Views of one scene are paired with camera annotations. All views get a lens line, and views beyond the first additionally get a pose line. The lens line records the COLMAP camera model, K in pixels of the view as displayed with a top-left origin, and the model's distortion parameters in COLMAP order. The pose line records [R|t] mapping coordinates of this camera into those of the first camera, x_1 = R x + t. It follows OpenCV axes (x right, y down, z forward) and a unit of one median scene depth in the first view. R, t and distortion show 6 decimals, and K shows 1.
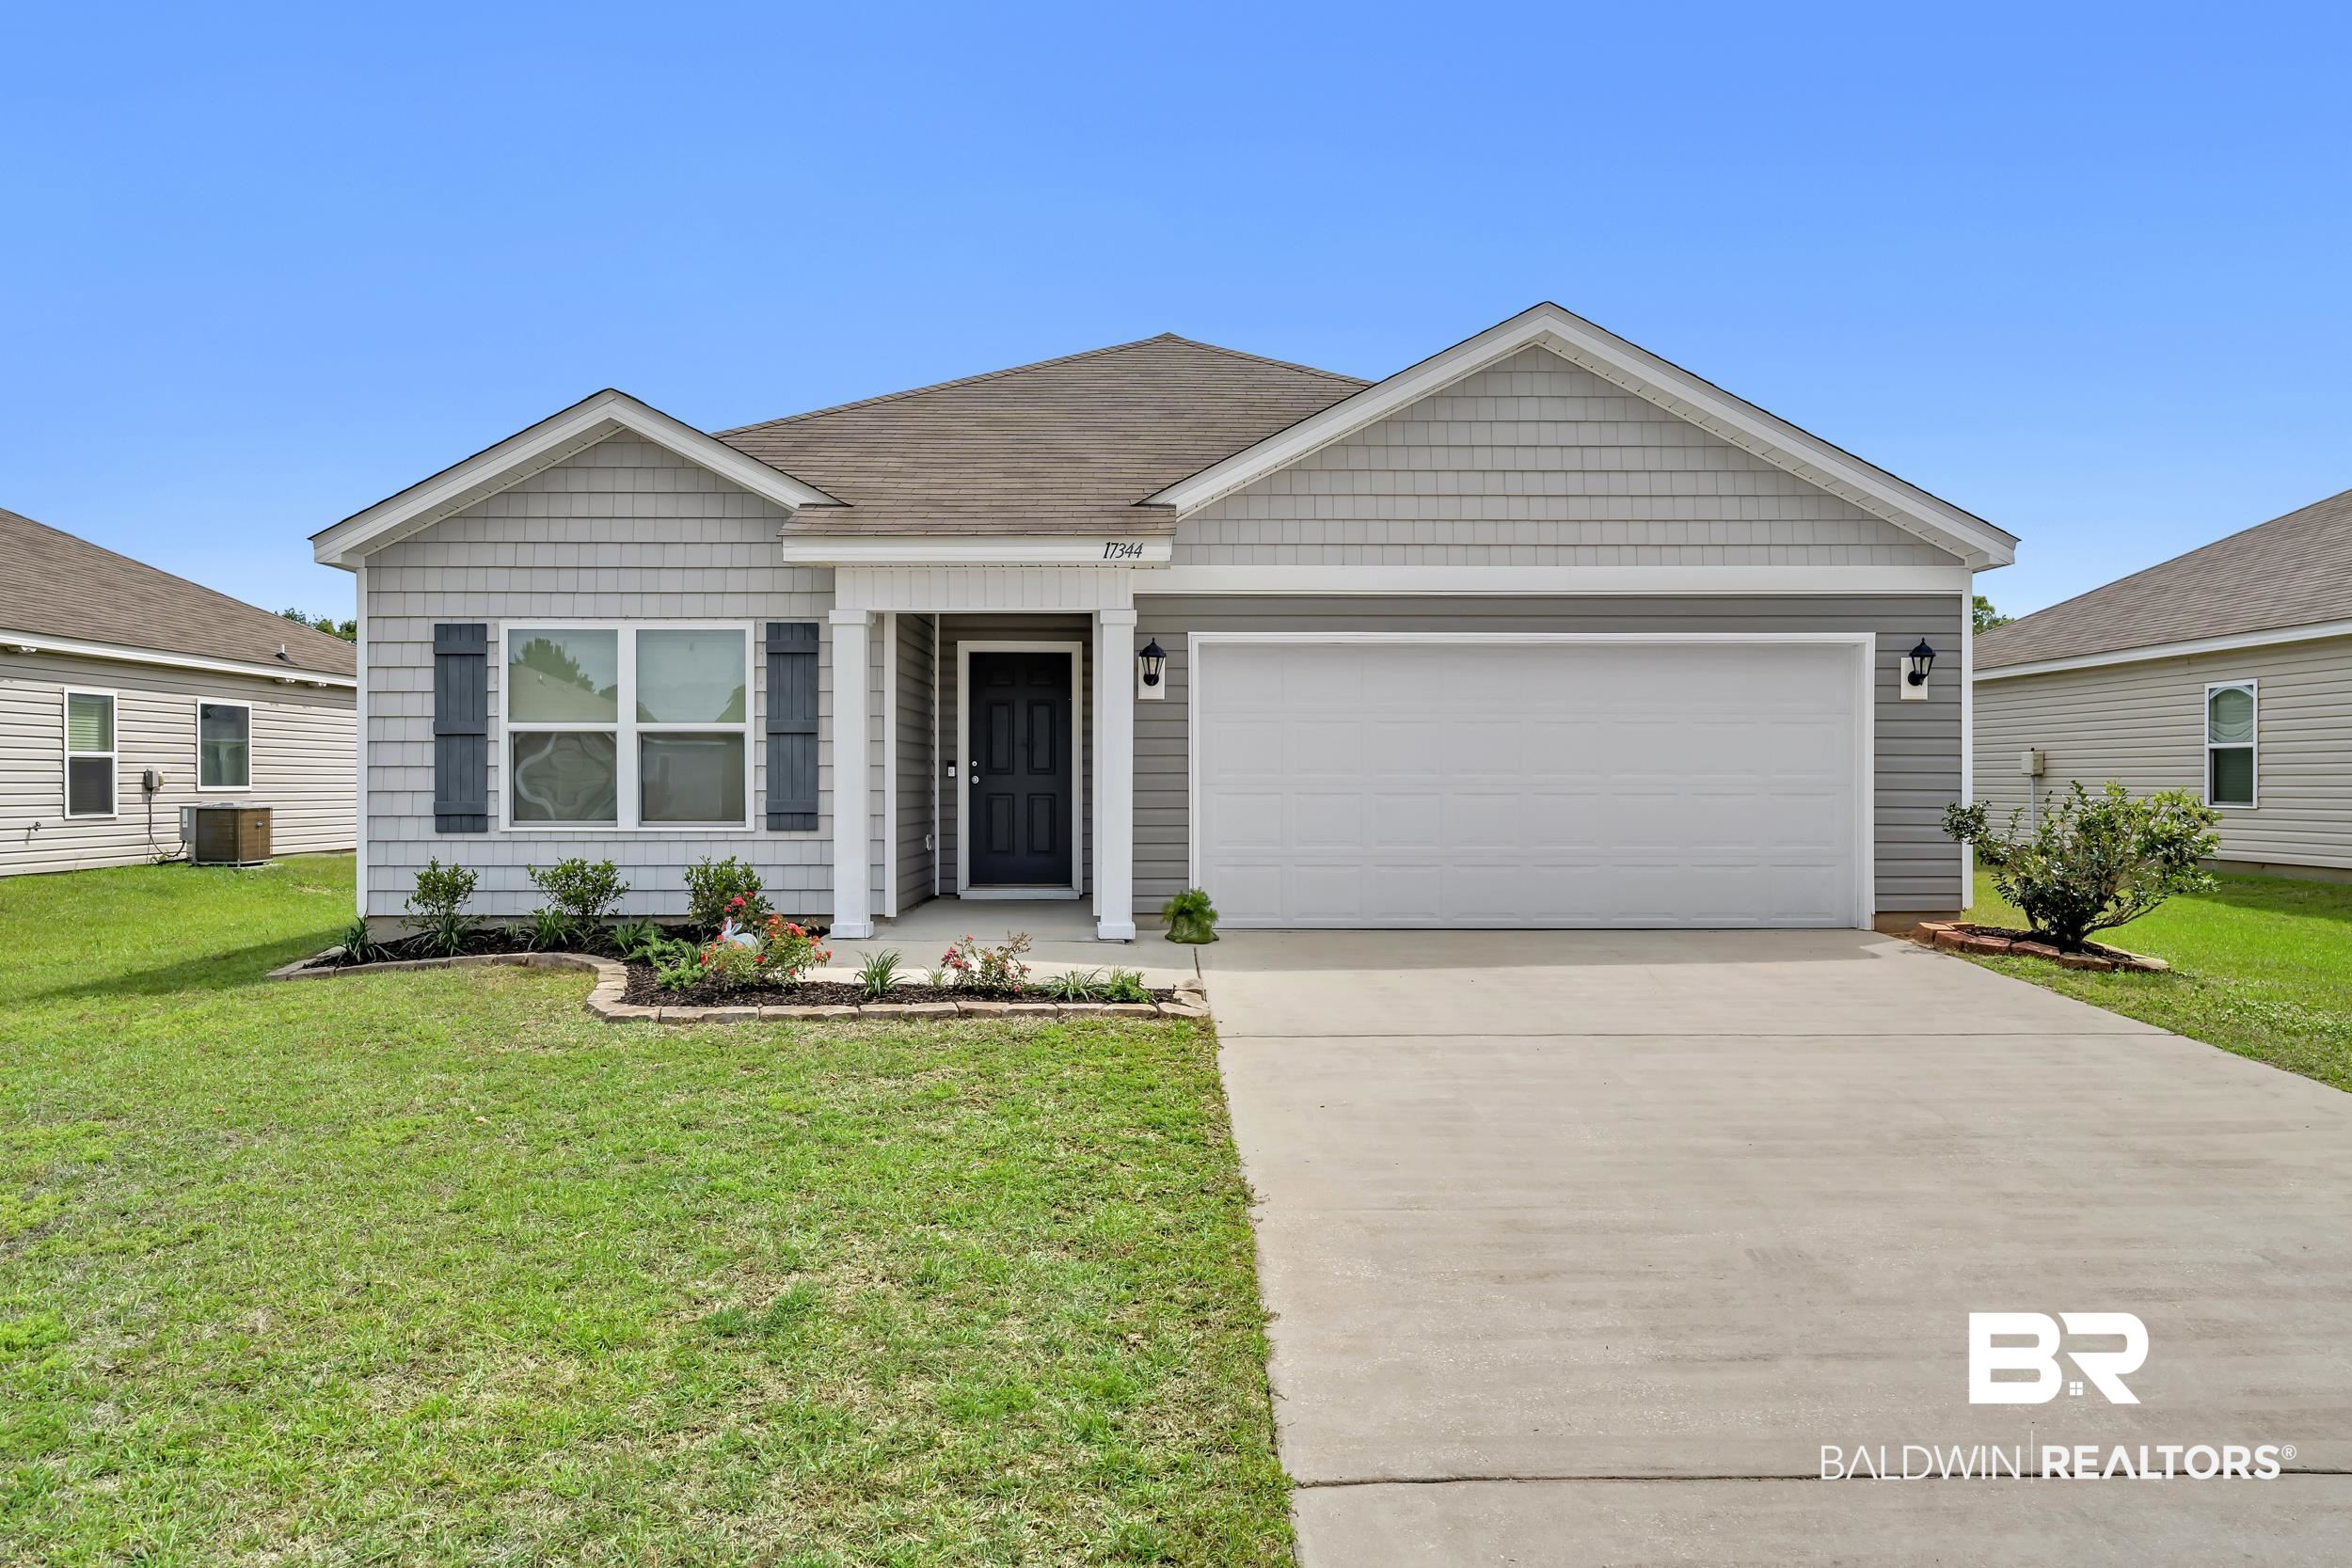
lens RADIAL K [[1574.1, 0, 1178.8], [0, 1574.1, 786.3], [0, 0, 1]] dist [-0.024272, 0.005365]
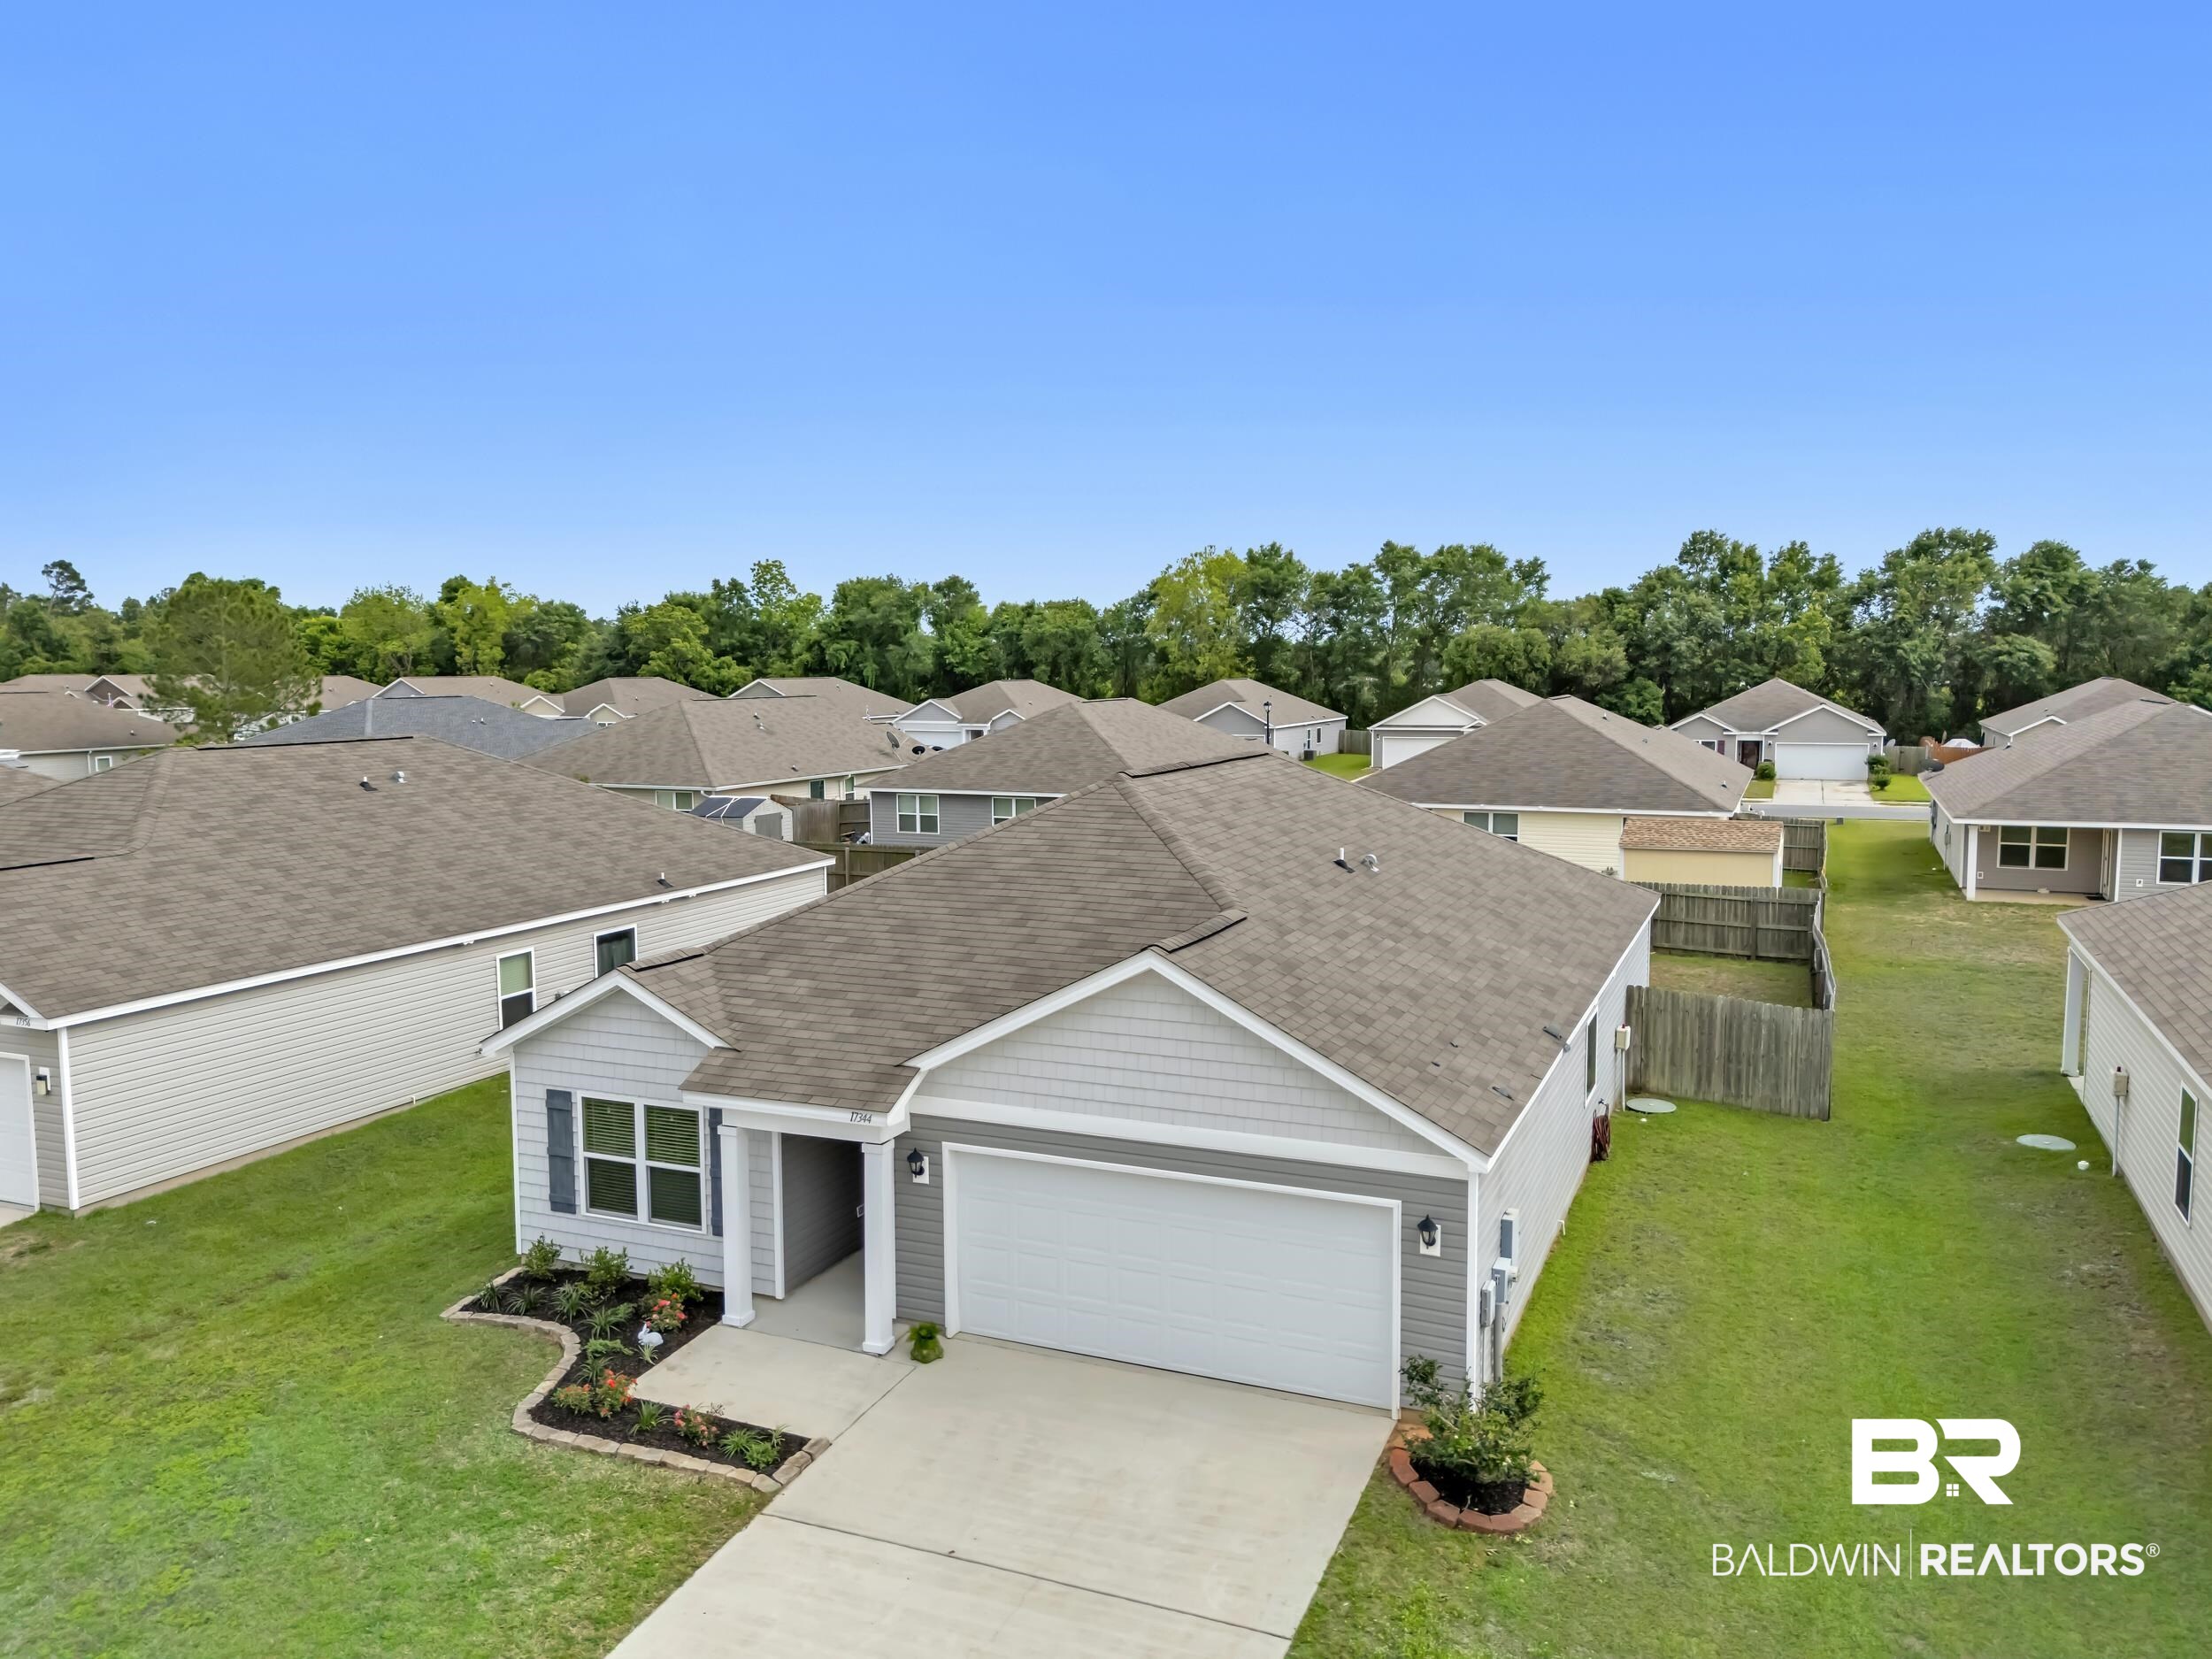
lens RADIAL K [[1636.6, 0, 1103.9], [0, 1636.6, 826.0], [0, 0, 1]] dist [0.043416, 0.000267]
pose [[0.907613, 0.036596, -0.418209, 0.791596], [0.006687, 0.994806, 0.101566, -0.557181], [0.419754, -0.094979, 0.902655, -0.314718]]
